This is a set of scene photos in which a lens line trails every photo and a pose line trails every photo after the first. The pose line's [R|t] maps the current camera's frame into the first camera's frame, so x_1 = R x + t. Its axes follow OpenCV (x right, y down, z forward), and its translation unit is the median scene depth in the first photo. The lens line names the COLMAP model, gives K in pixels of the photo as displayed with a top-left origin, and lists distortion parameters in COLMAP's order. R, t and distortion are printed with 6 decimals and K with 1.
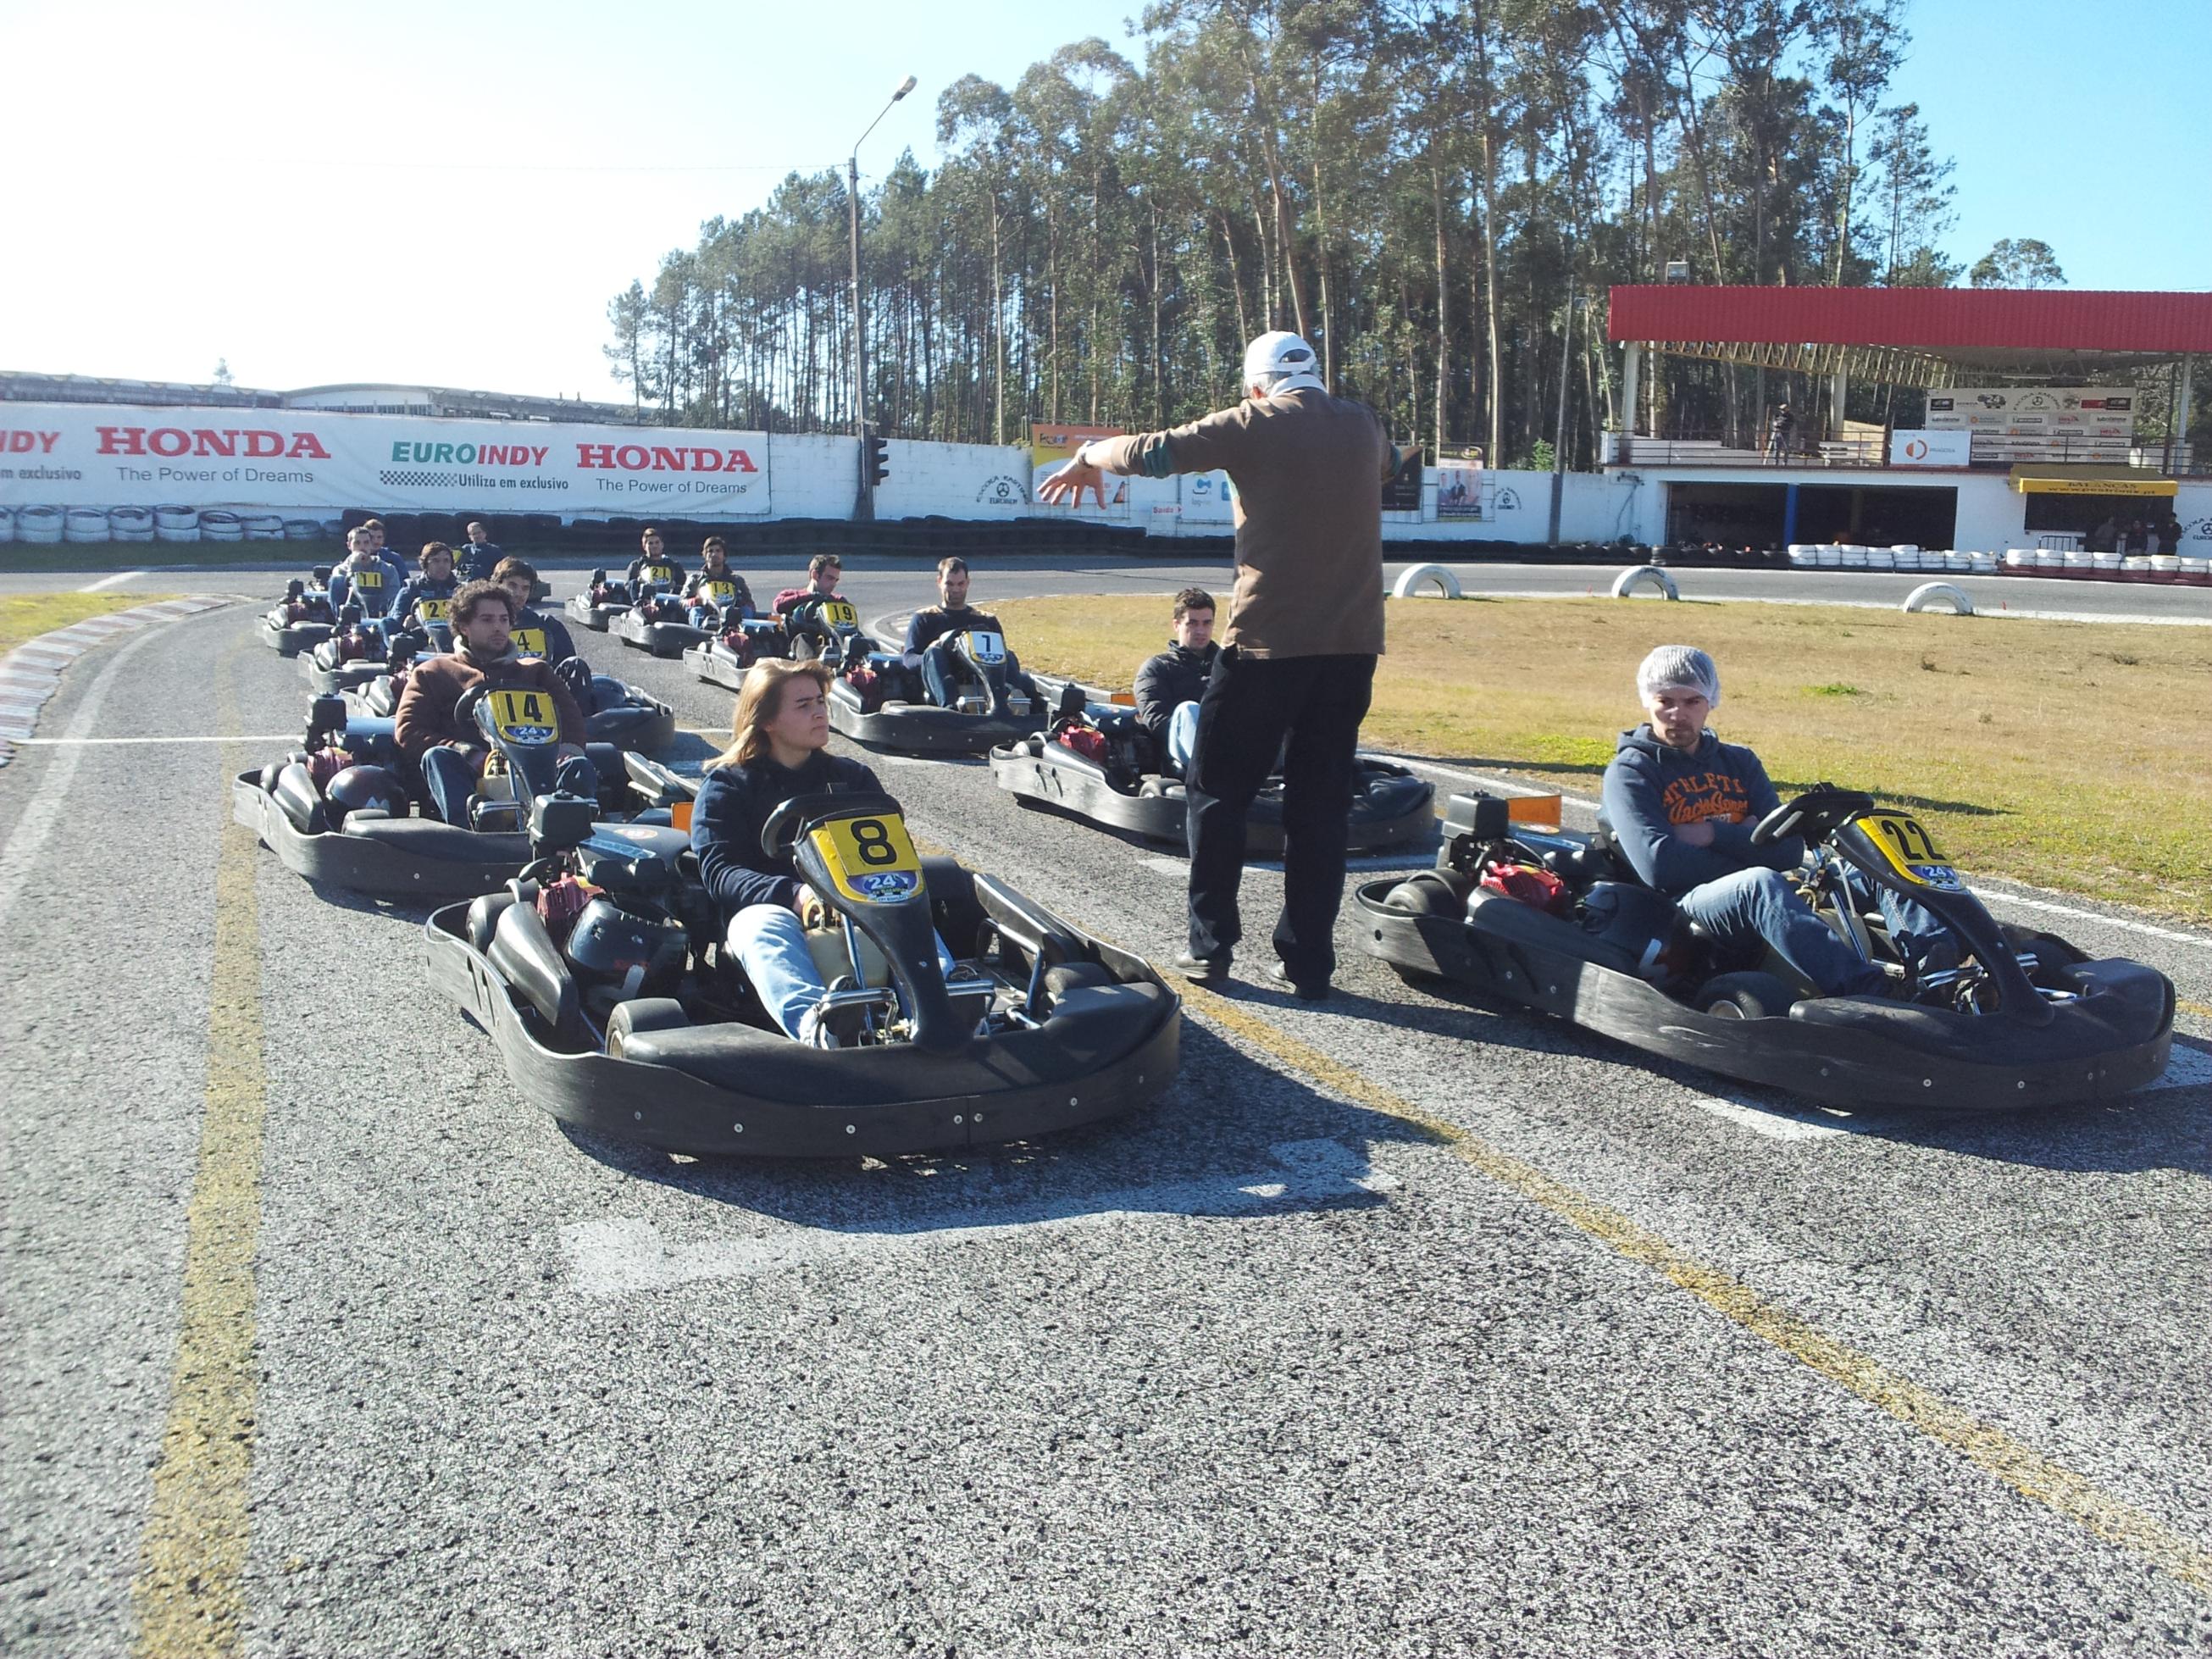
lens RADIAL K [[1987.5, 0, 1129.0], [0, 1987.5, 884.5], [0, 0, 1]] dist [0.050597, -0.173642]
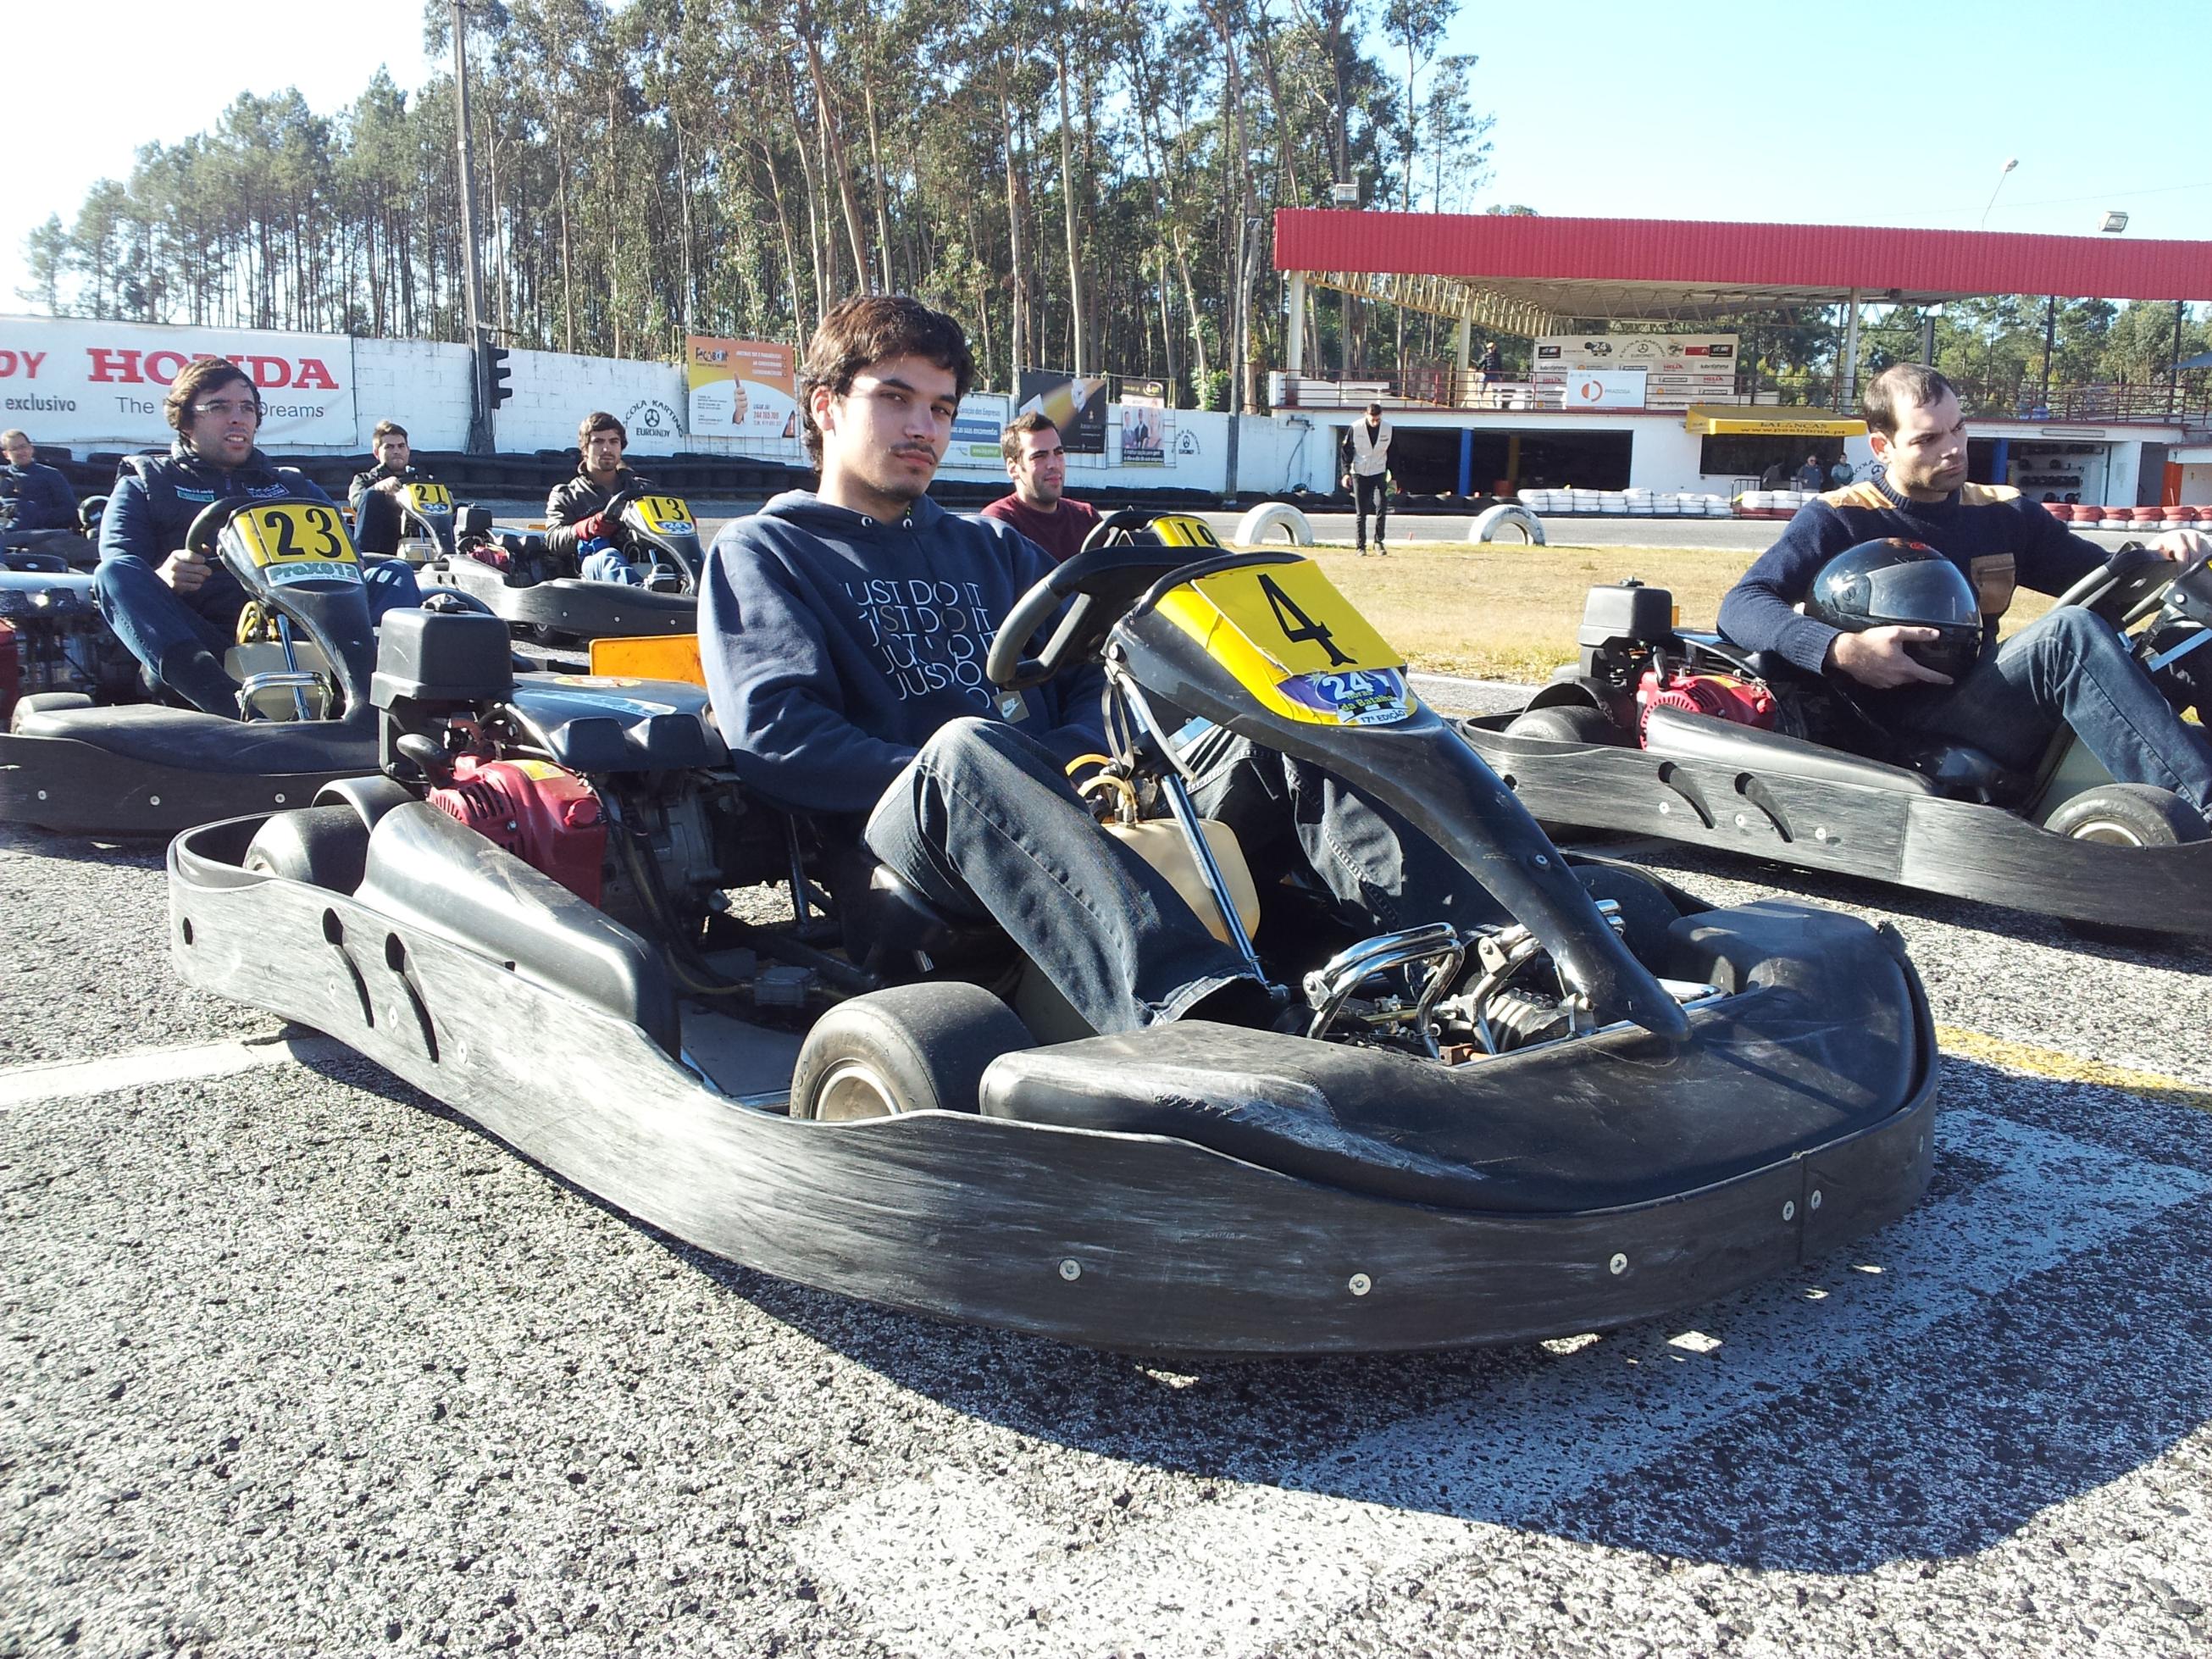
lens RADIAL K [[1987.5, 0, 1131.4], [0, 1987.5, 850.2], [0, 0, 1]] dist [0.050597, -0.173642]
pose [[0.966780, -0.048692, 0.250931, -0.083674], [0.048817, 0.998791, 0.005728, -0.021224], [-0.250906, 0.006712, 0.967988, 0.179195]]
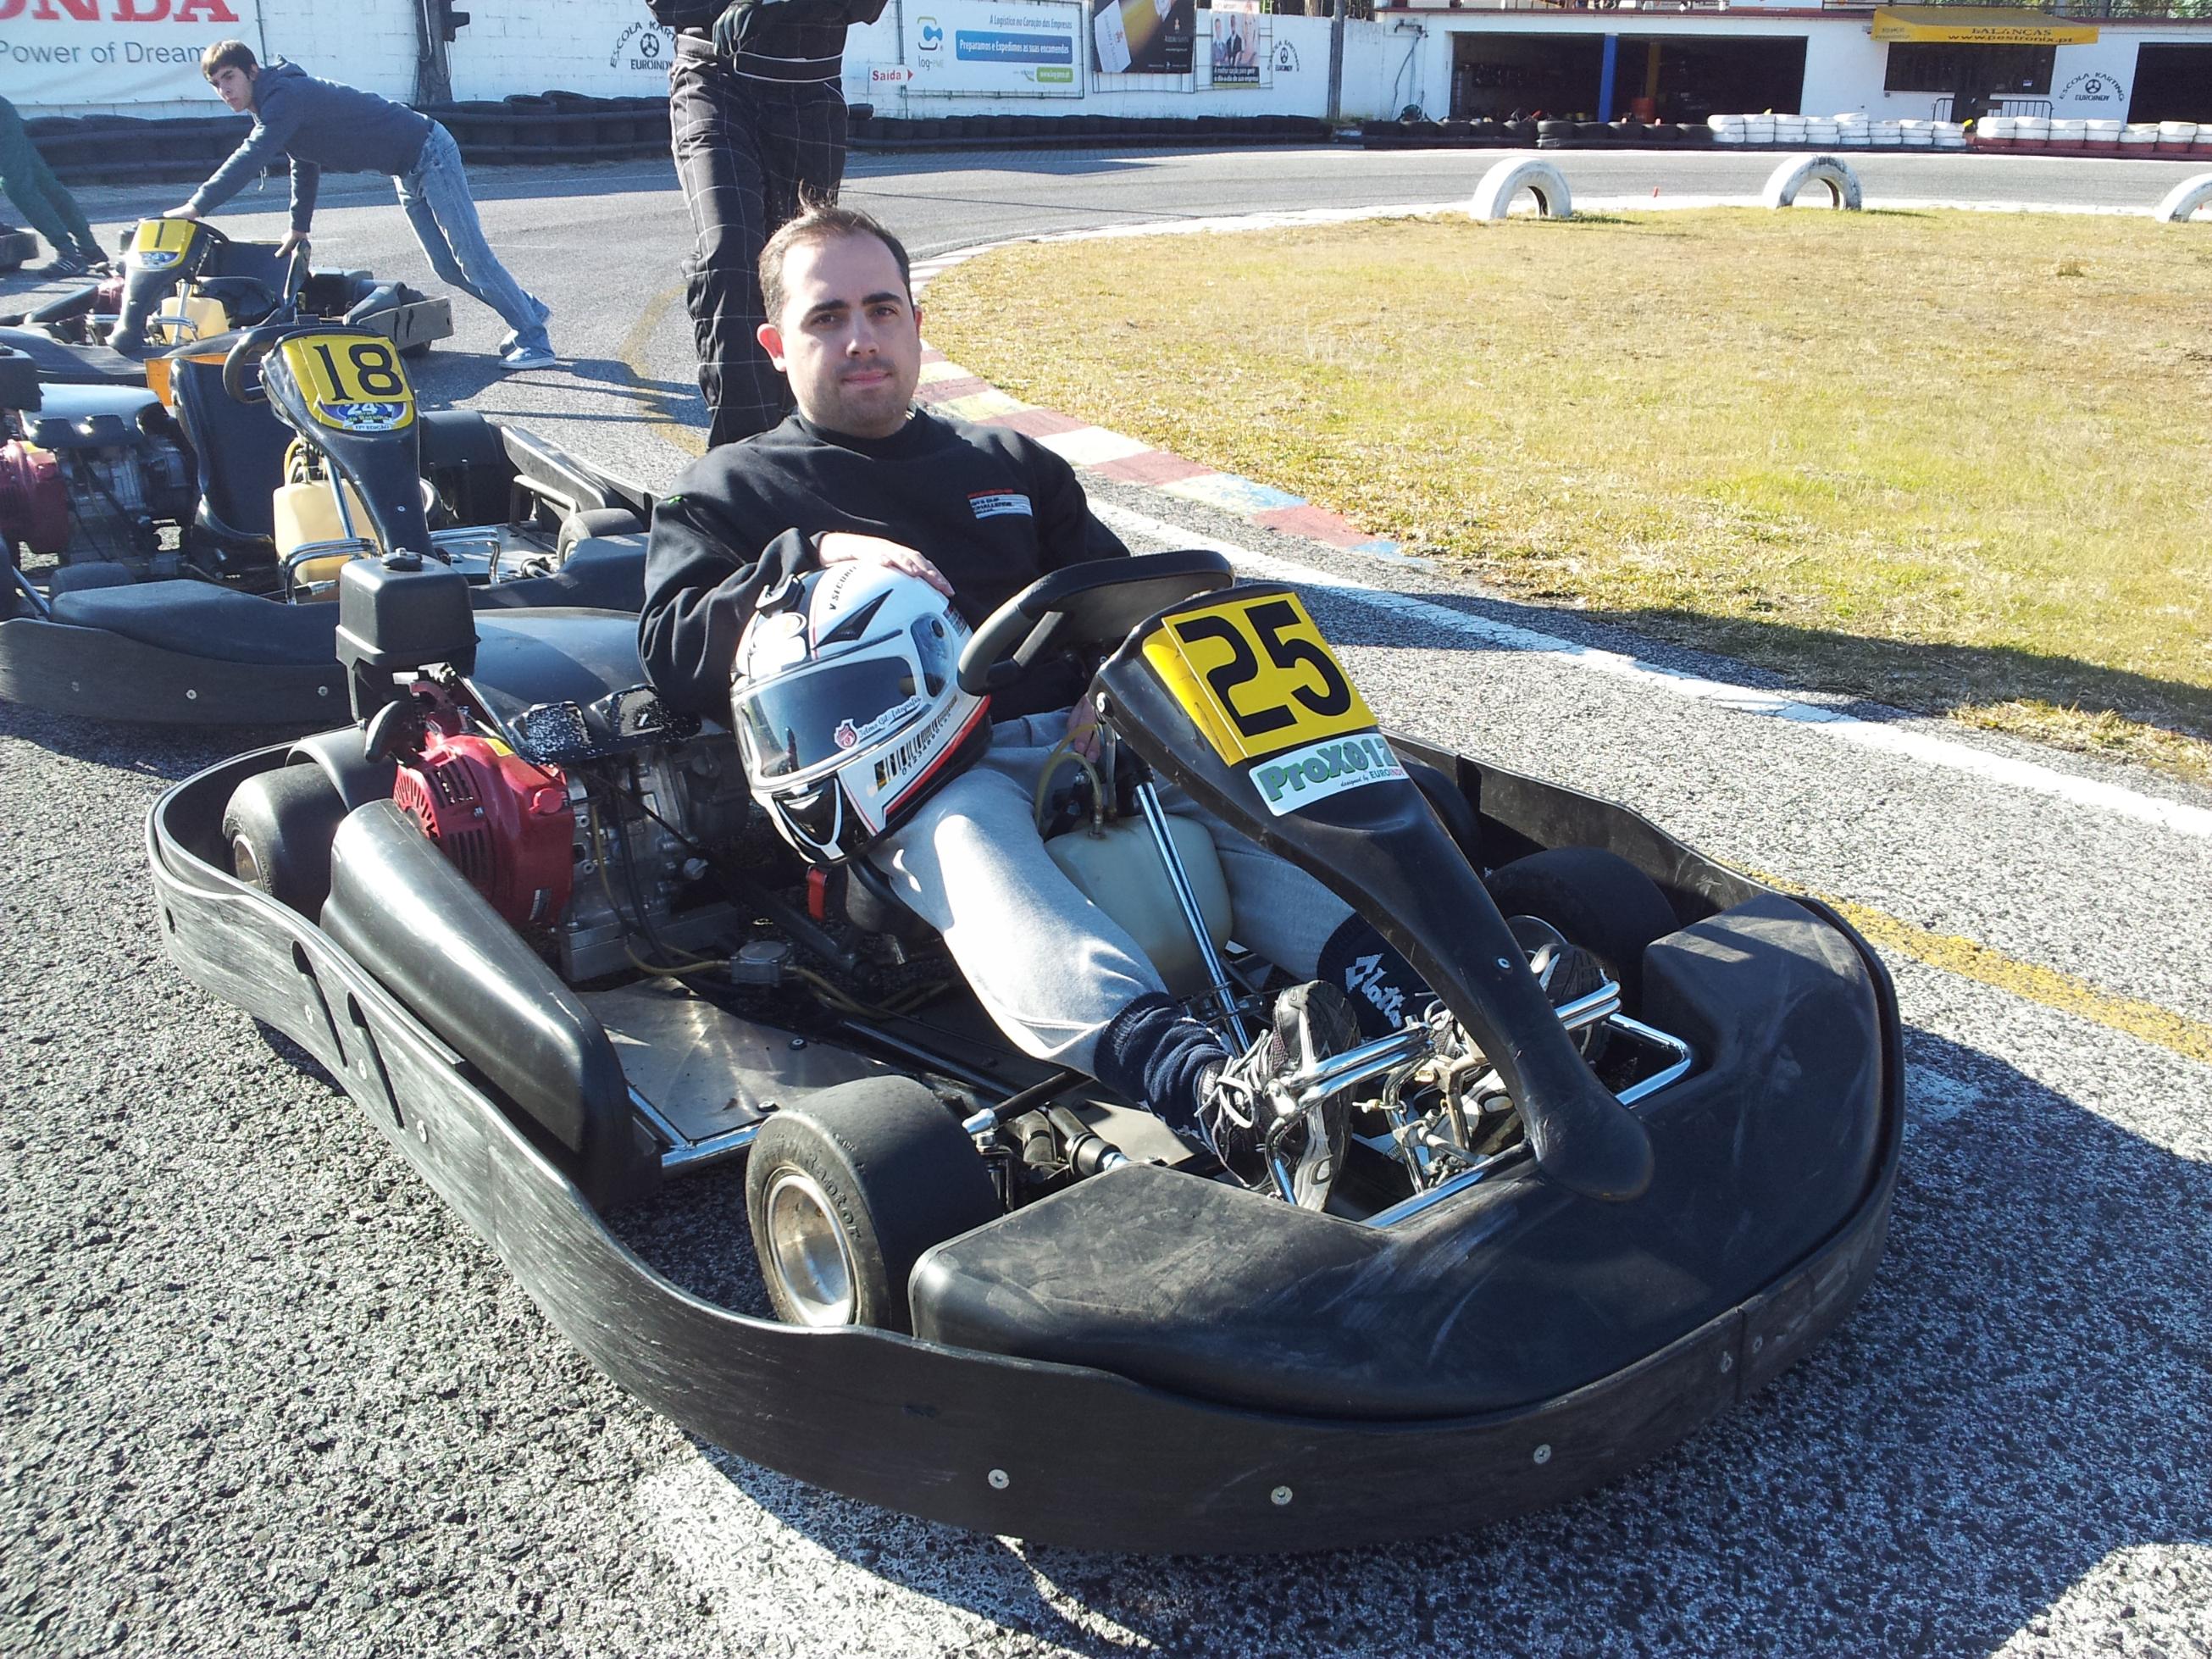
lens RADIAL K [[1987.5, 0, 1117.0], [0, 1987.5, 851.1], [0, 0, 1]] dist [0.050597, -0.173642]
pose [[0.967543, -0.106022, 0.229389, -0.088150], [0.063312, 0.980484, 0.186128, -0.058229], [-0.244646, -0.165564, 0.955373, 0.326320]]
